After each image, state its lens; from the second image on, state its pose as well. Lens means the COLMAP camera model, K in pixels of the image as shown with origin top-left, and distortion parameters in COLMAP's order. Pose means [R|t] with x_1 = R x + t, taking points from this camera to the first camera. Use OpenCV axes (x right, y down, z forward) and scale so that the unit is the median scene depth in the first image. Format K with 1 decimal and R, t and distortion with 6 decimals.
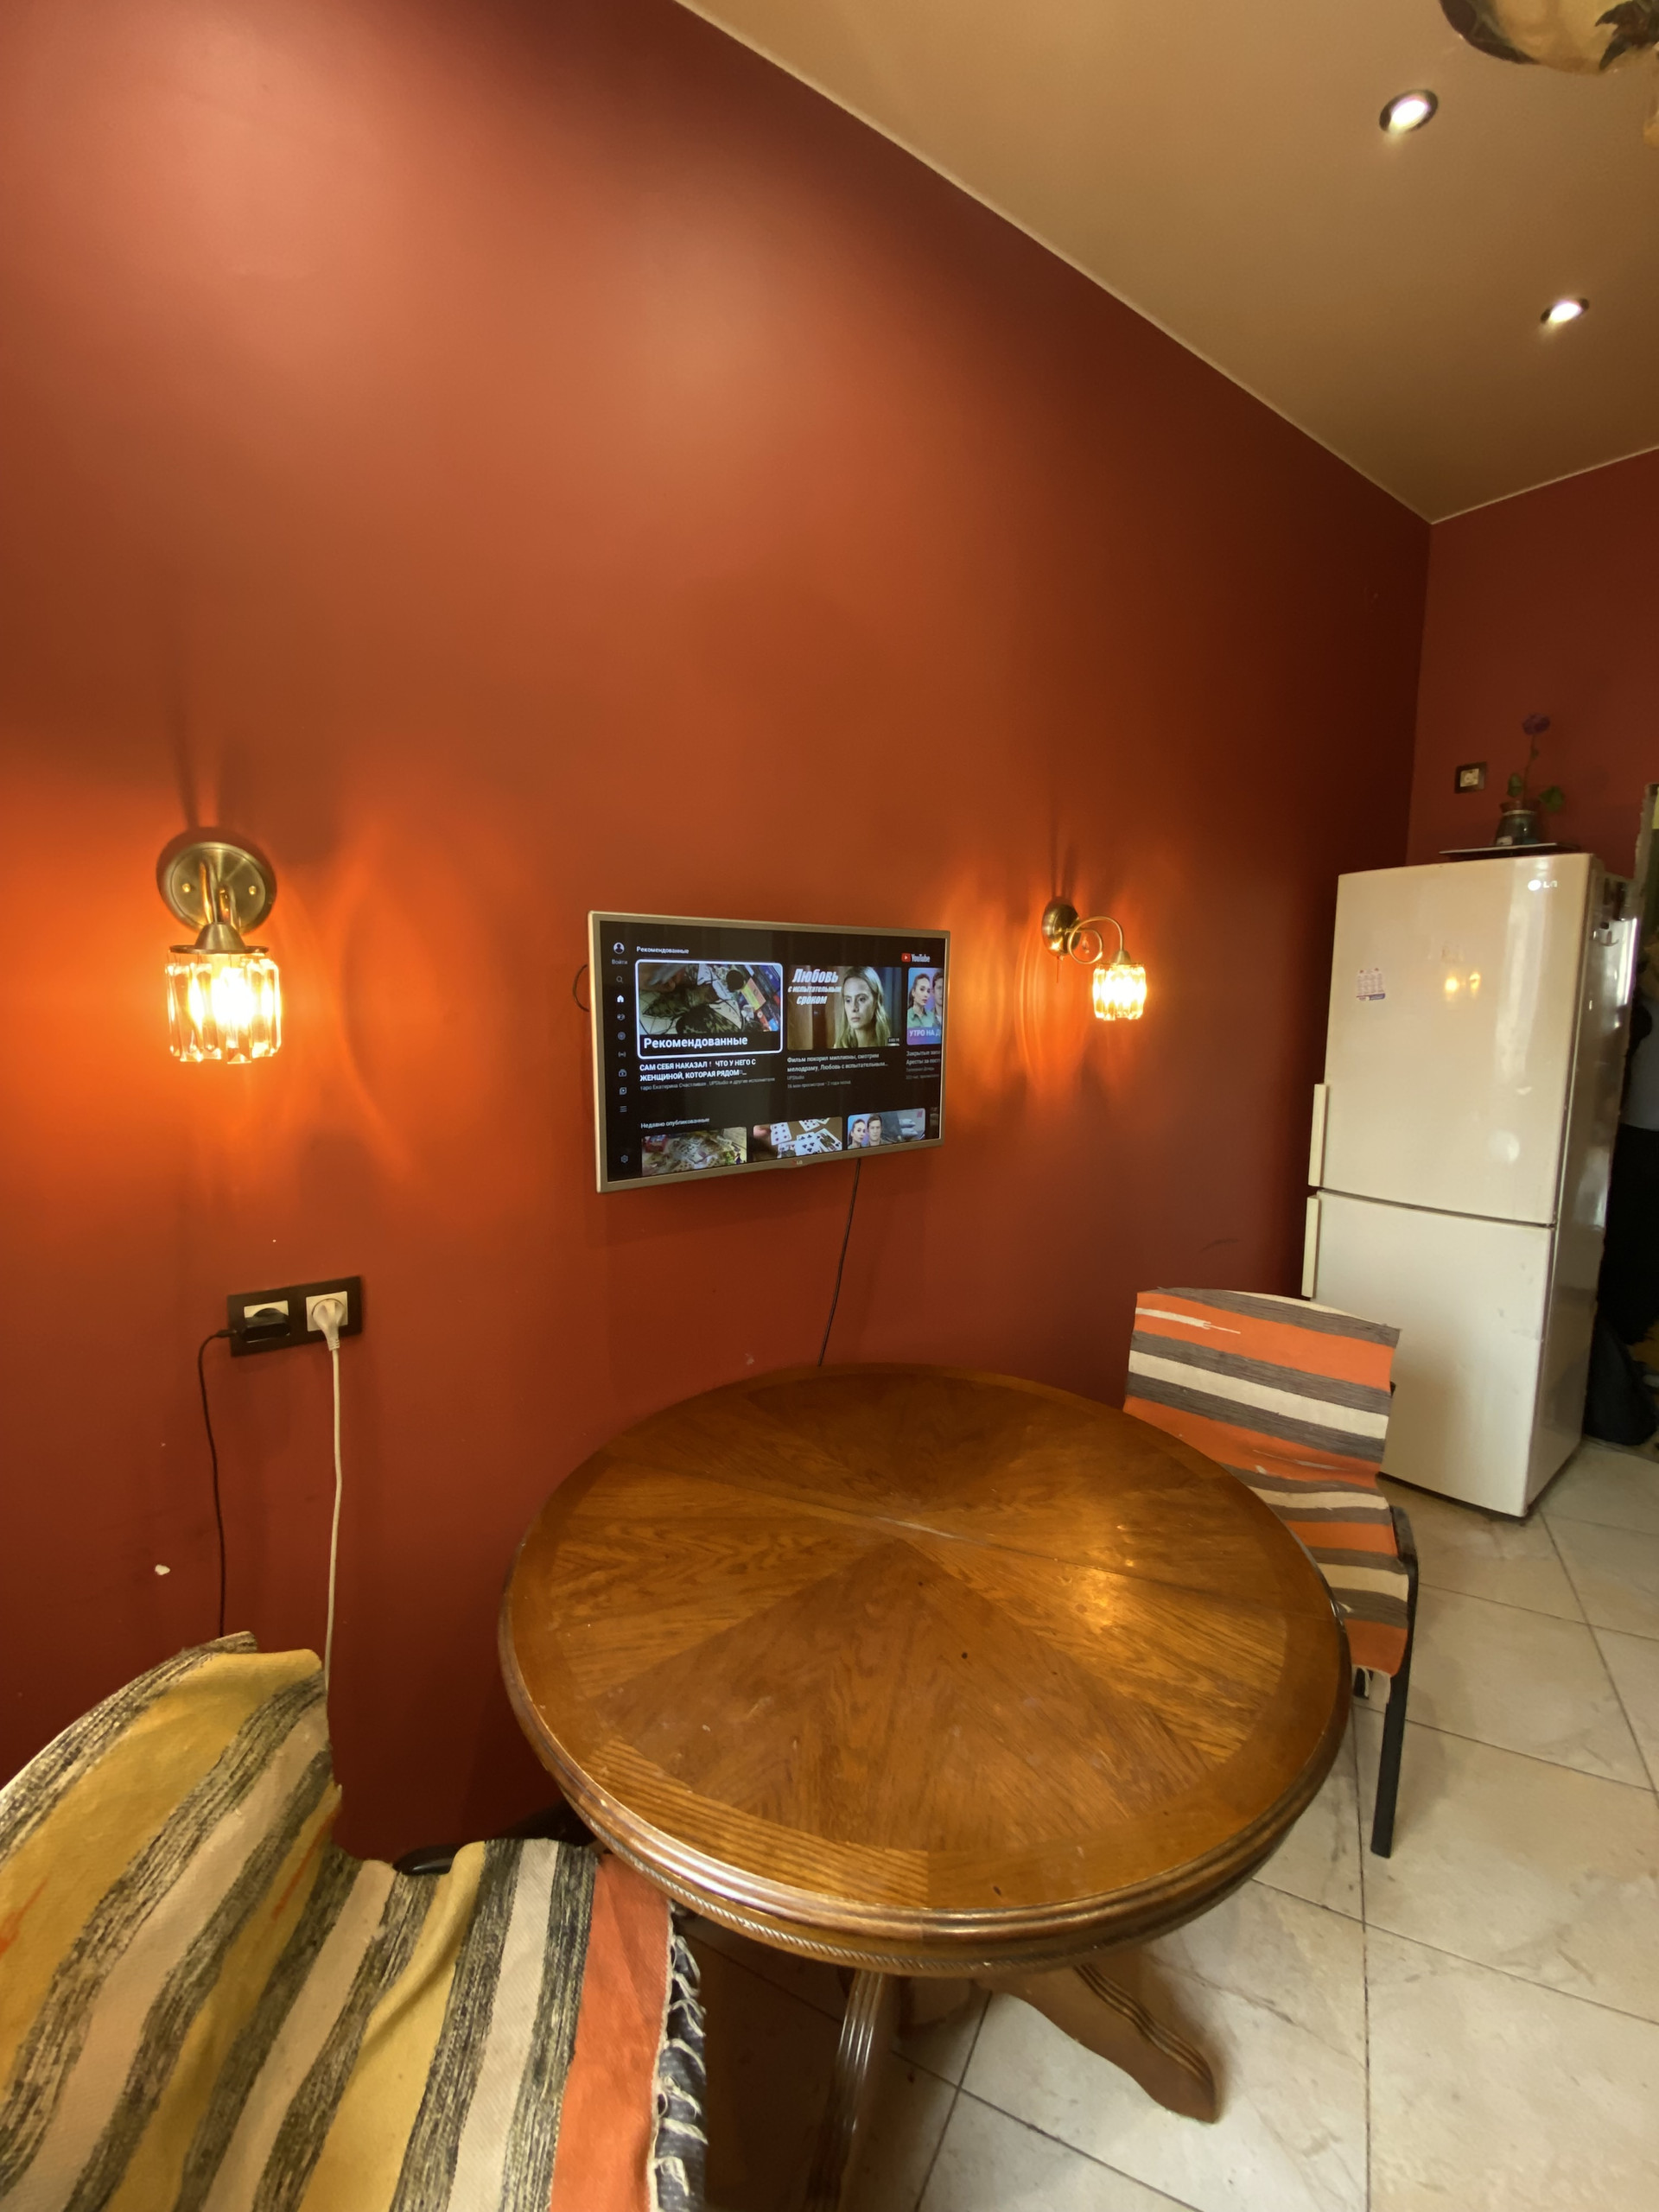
lens RADIAL K [[873.5, 0, 833.6], [0, 873.5, 1109.7], [0, 0, 1]] dist [0.000078, -0.000024]
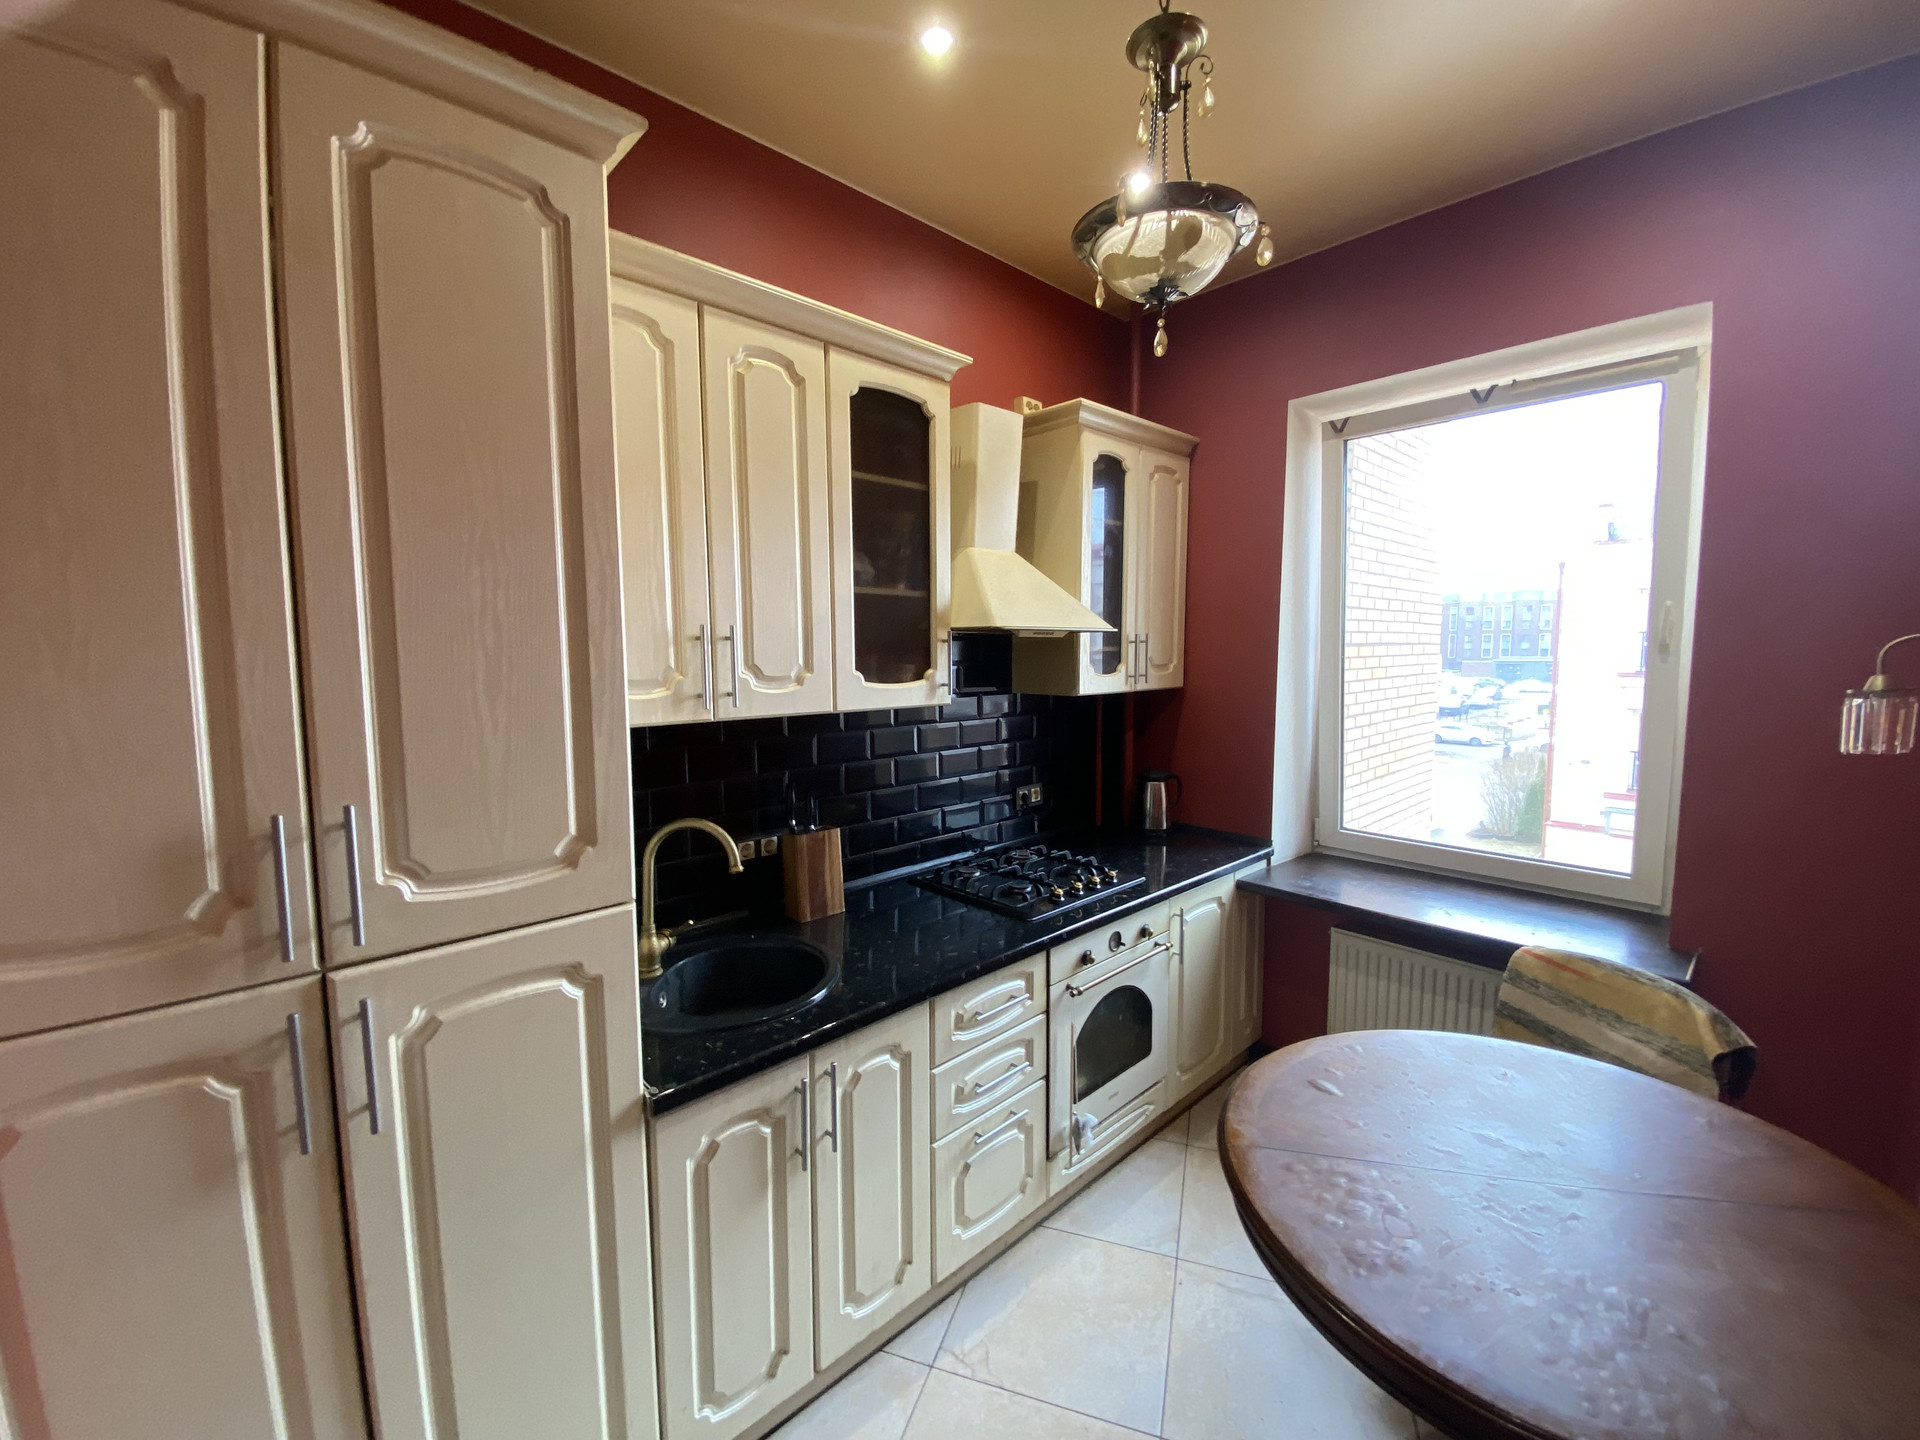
lens RADIAL K [[758.2, 0, 957.2], [0, 758.2, 718.7], [0, 0, 1]] dist [0.000078, -0.000024]
pose [[-0.985243, 0.018289, -0.170181, 1.571157], [-0.015382, 0.980790, 0.194459, -0.465016], [0.170468, 0.194207, -0.966035, 2.620742]]
